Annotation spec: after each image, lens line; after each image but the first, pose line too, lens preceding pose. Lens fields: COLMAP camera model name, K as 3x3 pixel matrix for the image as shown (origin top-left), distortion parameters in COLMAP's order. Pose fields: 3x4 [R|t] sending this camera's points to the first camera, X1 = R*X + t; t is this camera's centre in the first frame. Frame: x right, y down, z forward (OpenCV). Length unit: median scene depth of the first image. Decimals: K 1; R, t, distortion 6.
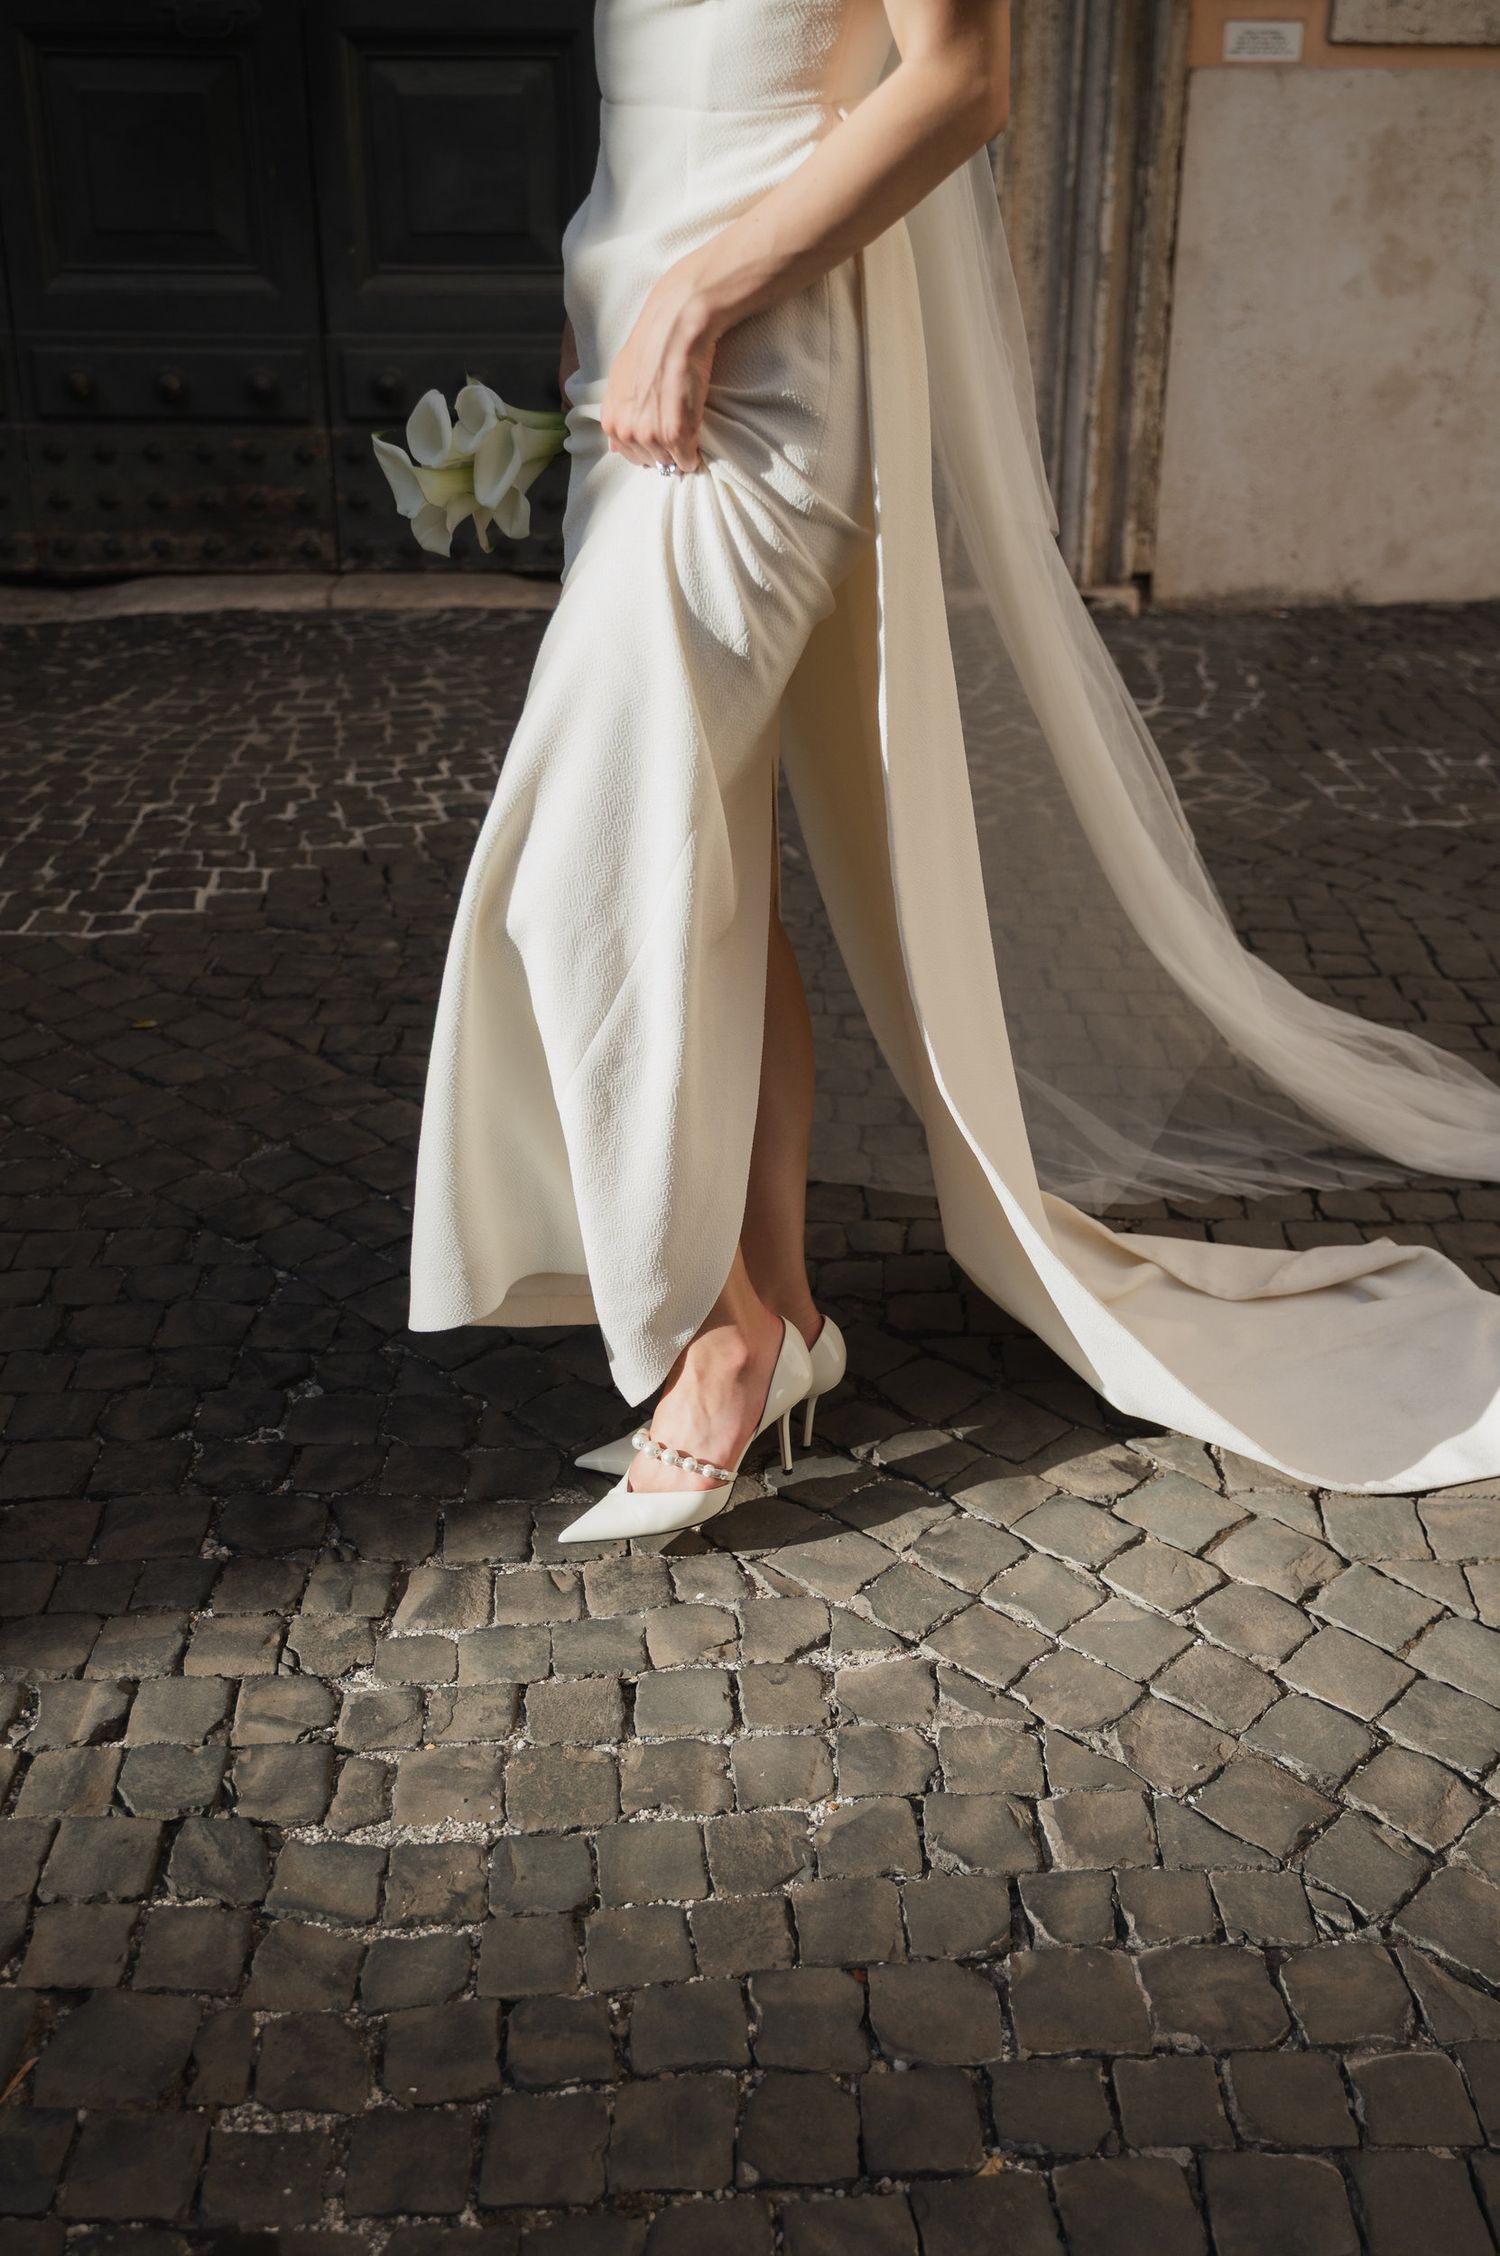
lens RADIAL K [[2214.0, 0, 758.2], [0, 2214.0, 1257.6], [0, 0, 1]] dist [0.012674, -0.022619]
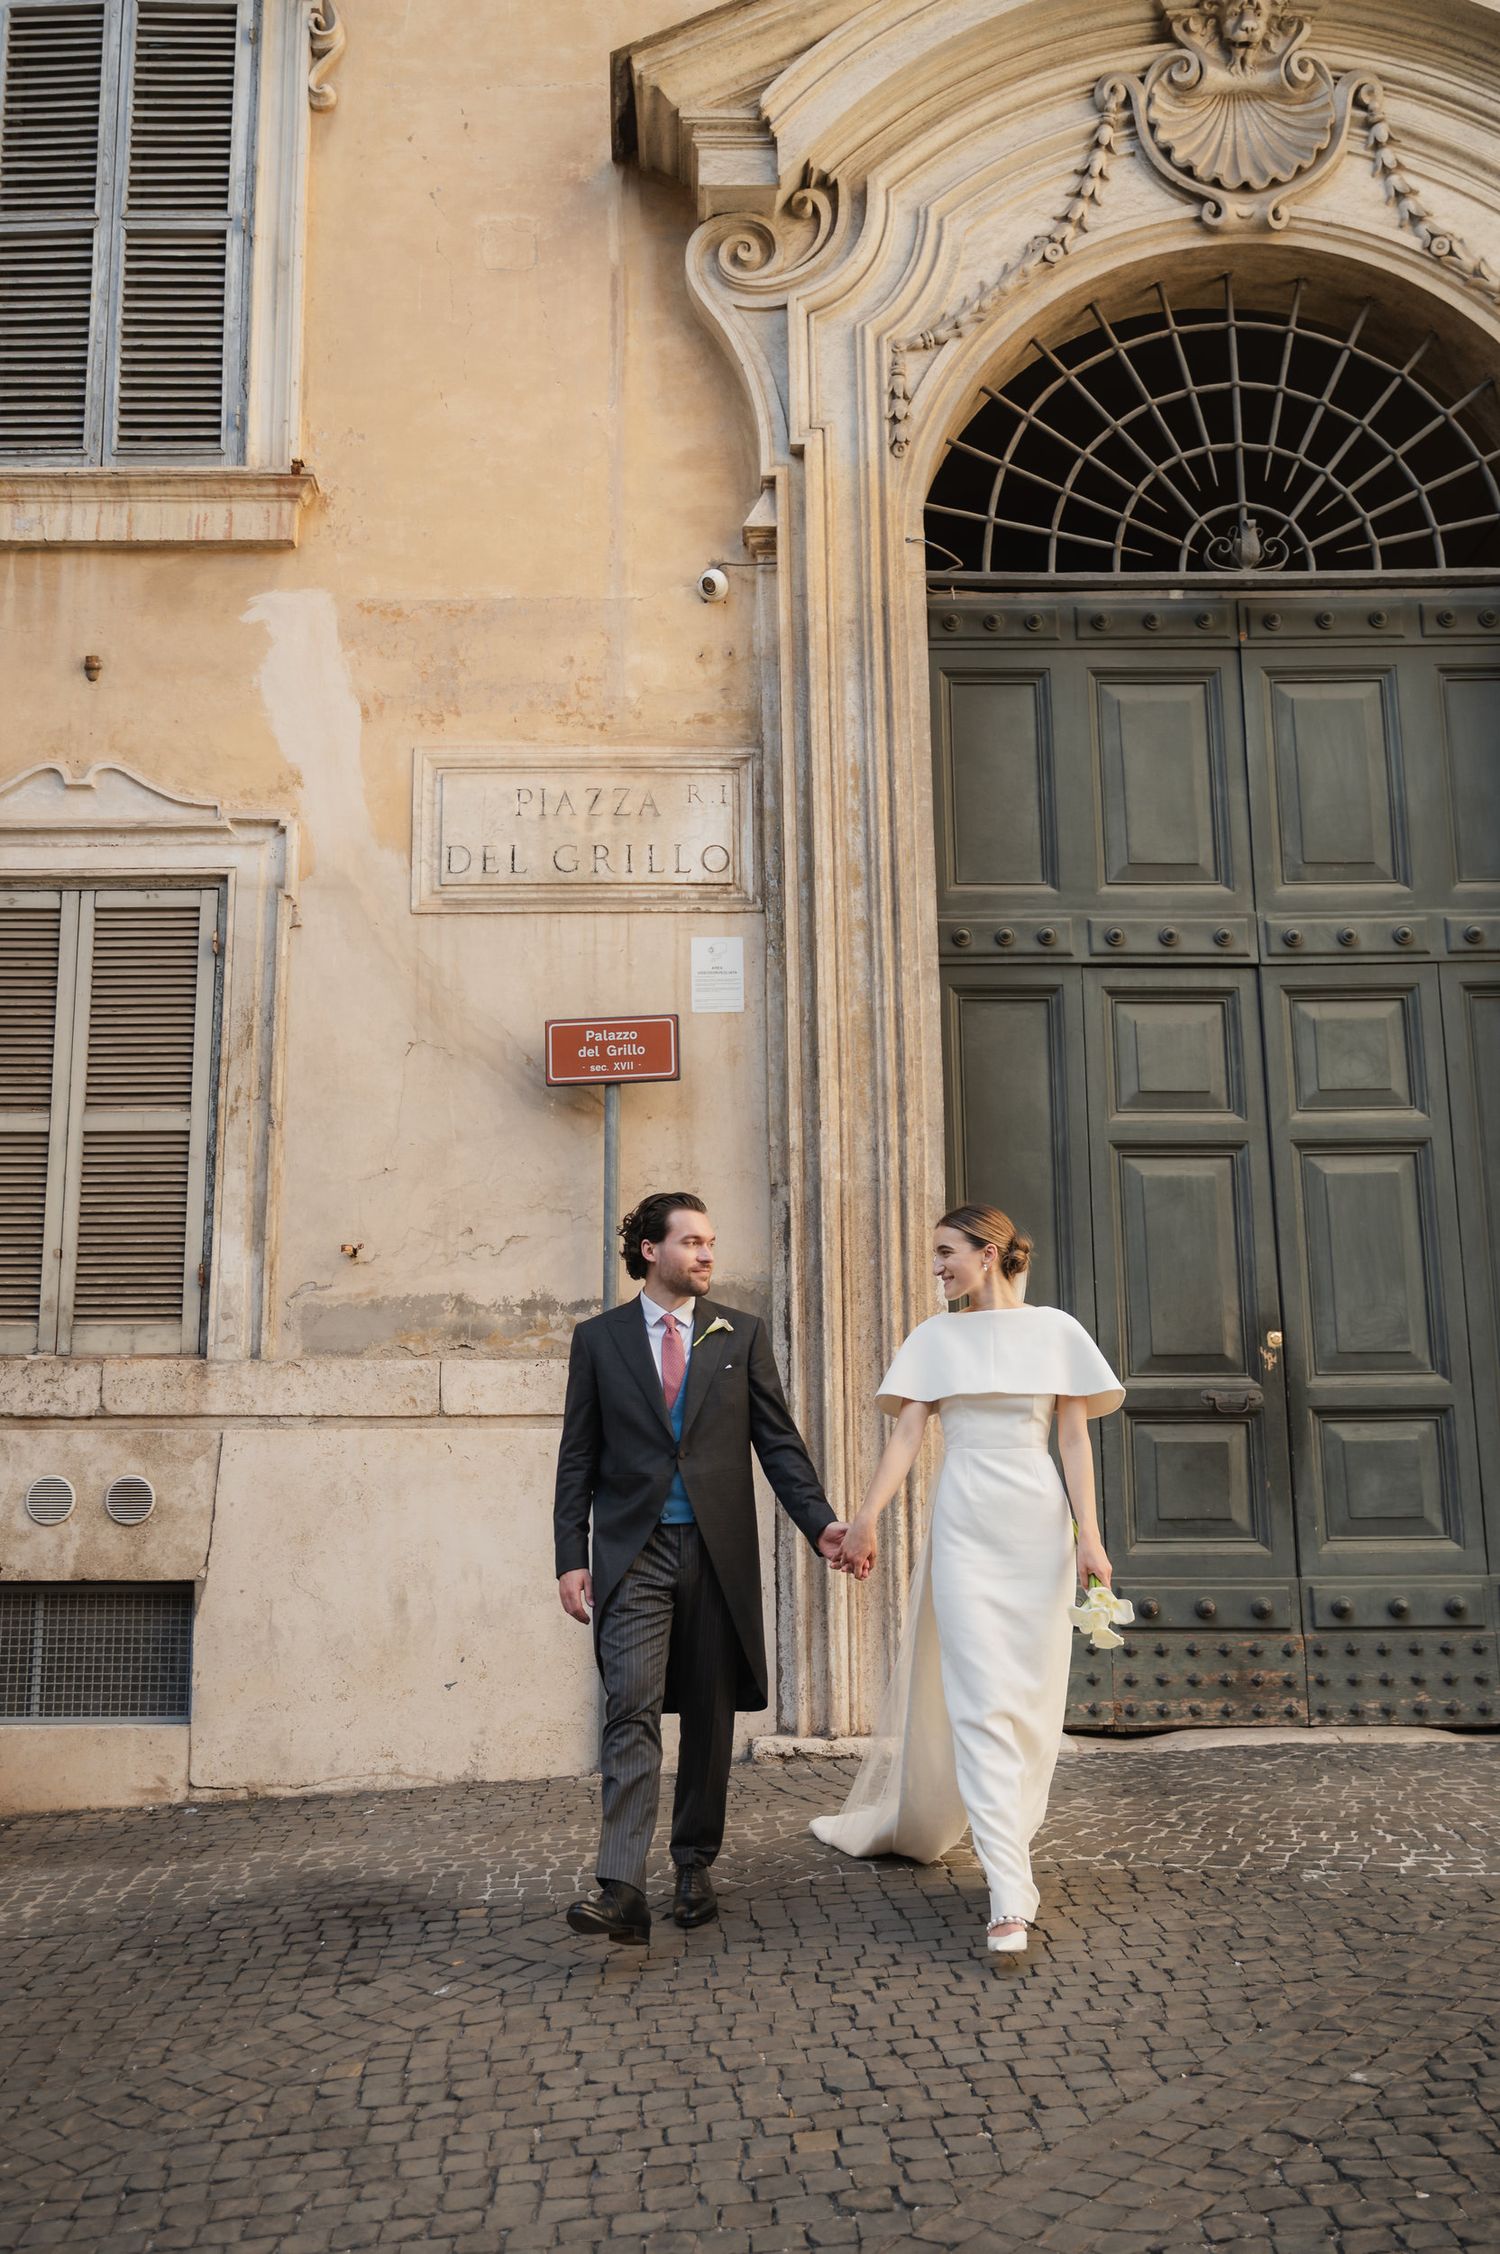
lens RADIAL K [[2064.2, 0, 708.8], [0, 2064.2, 1201.4], [0, 0, 1]] dist [0.005517, -0.006293]
pose [[0.997691, -0.027227, -0.062224, -0.552615], [-0.014073, 0.813385, -0.581556, 0.241995], [0.066446, 0.581088, 0.811123, -0.400629]]
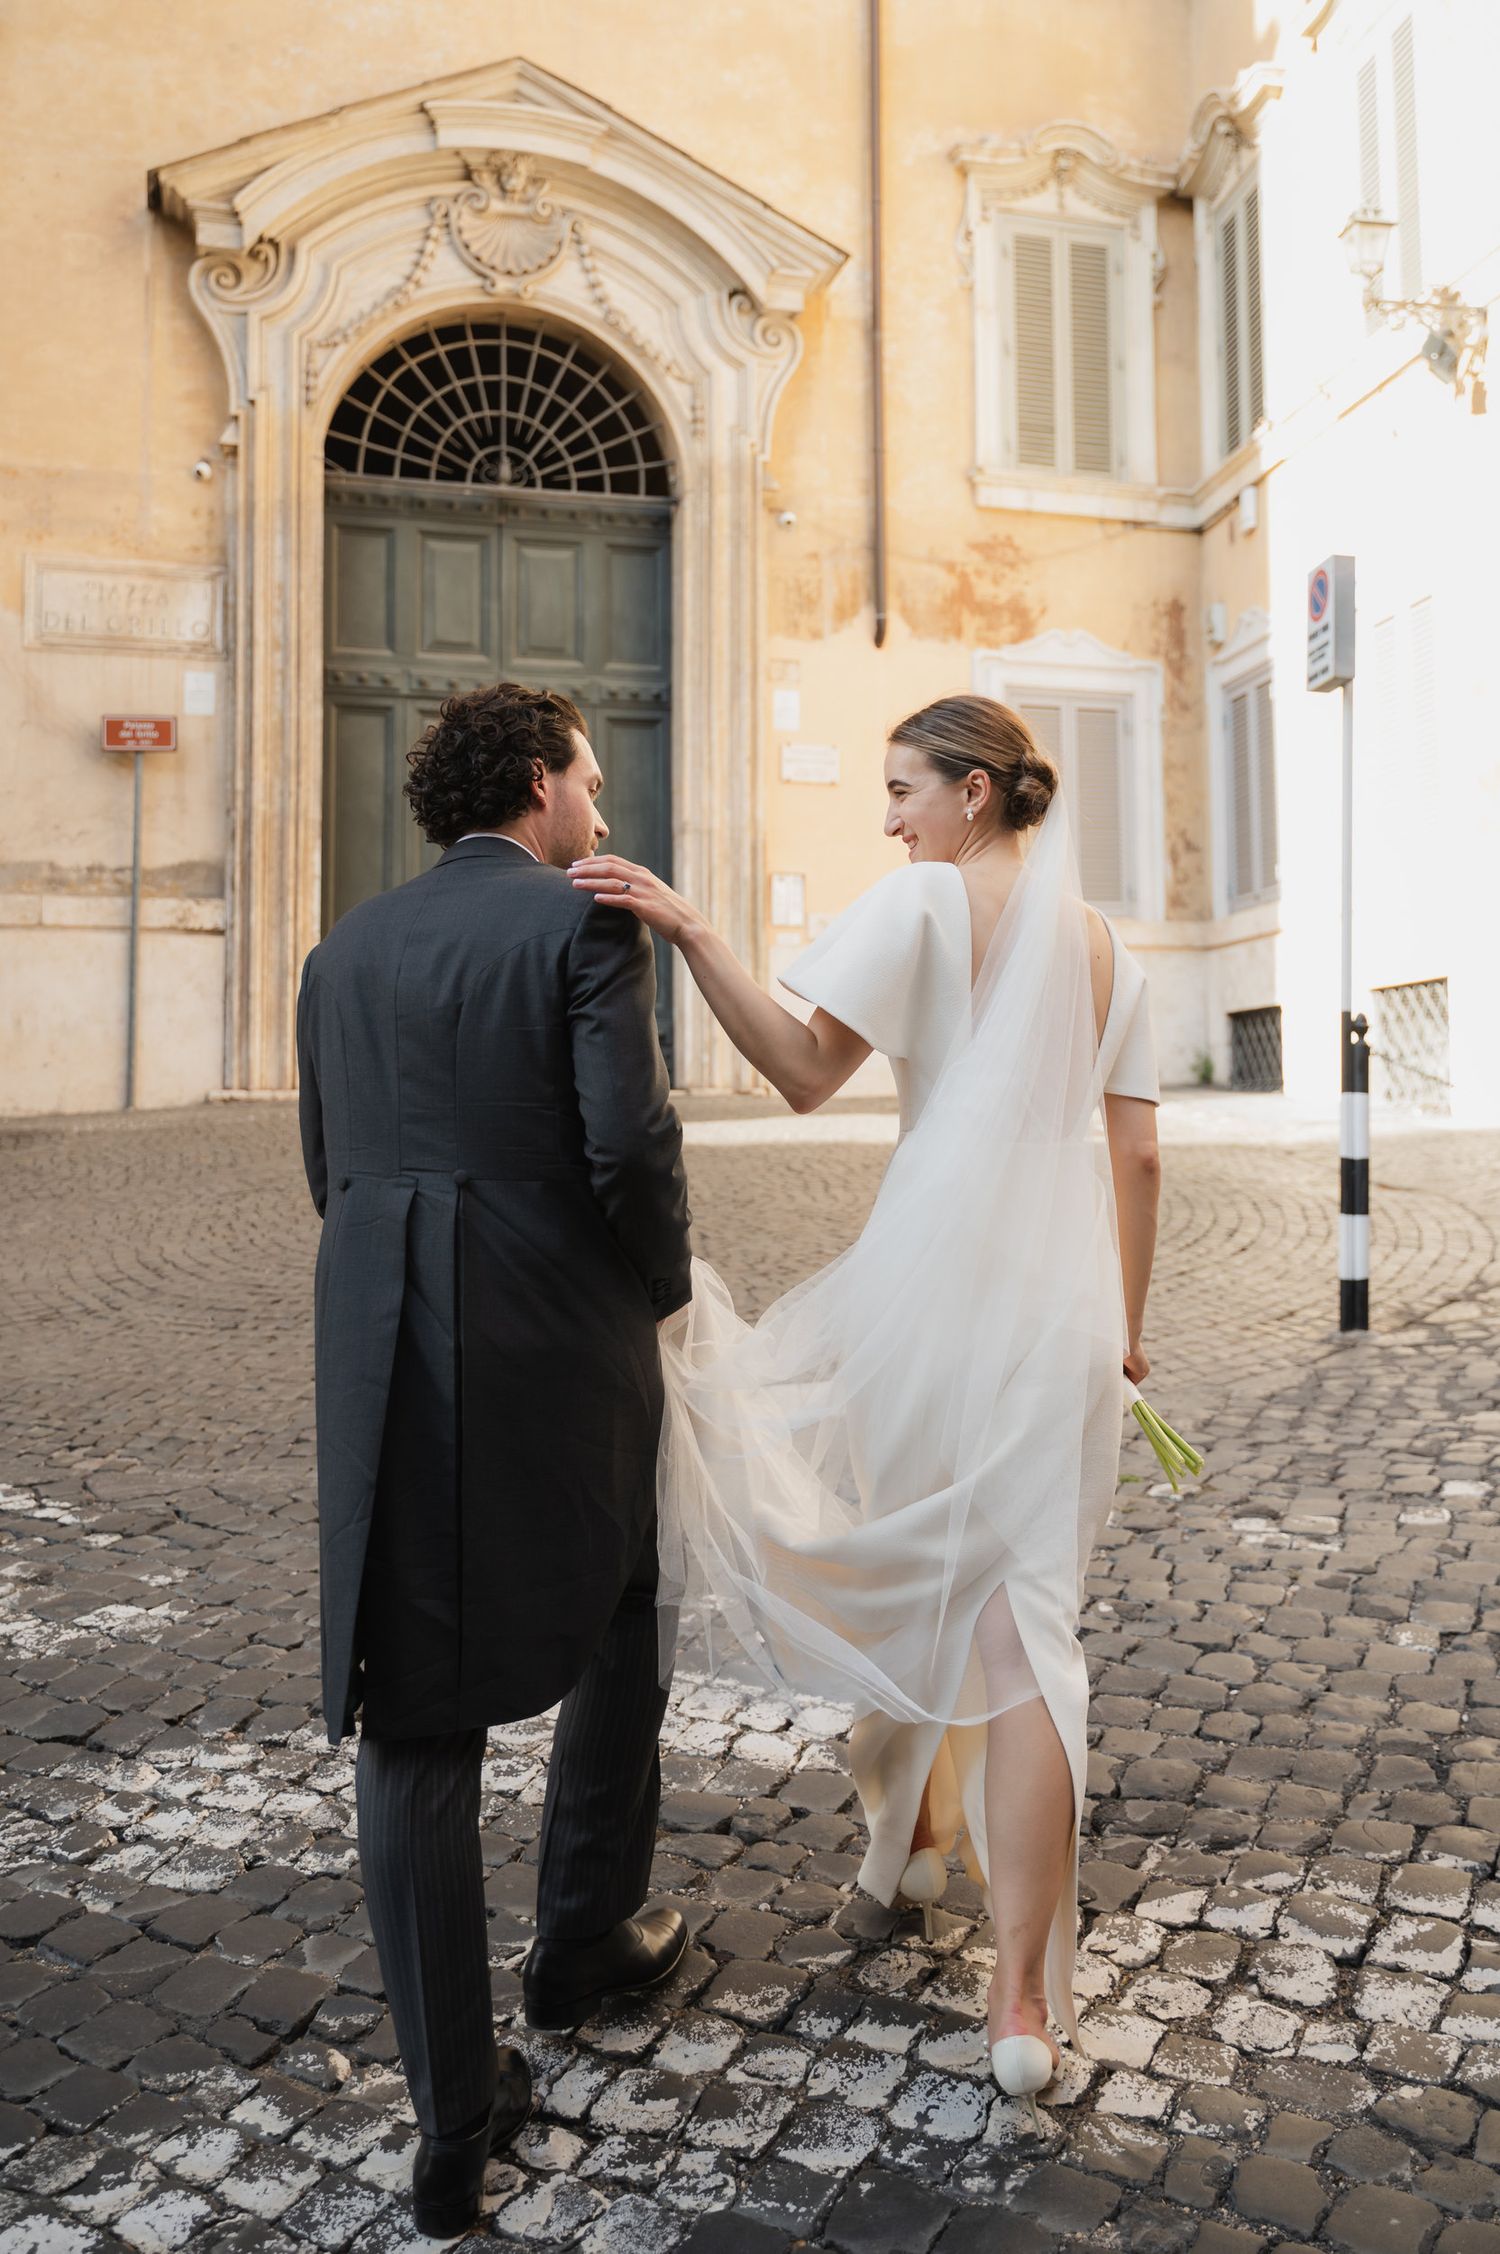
lens RADIAL K [[1986.2, 0, 796.4], [0, 1986.2, 997.5], [0, 0, 1]] dist [0.000596, 0.001880]
pose [[0.978745, 0.000019, 0.205082, -0.387825], [0.098285, 0.877636, -0.469143, 0.970031], [-0.179997, 0.479327, 0.858980, -1.592658]]
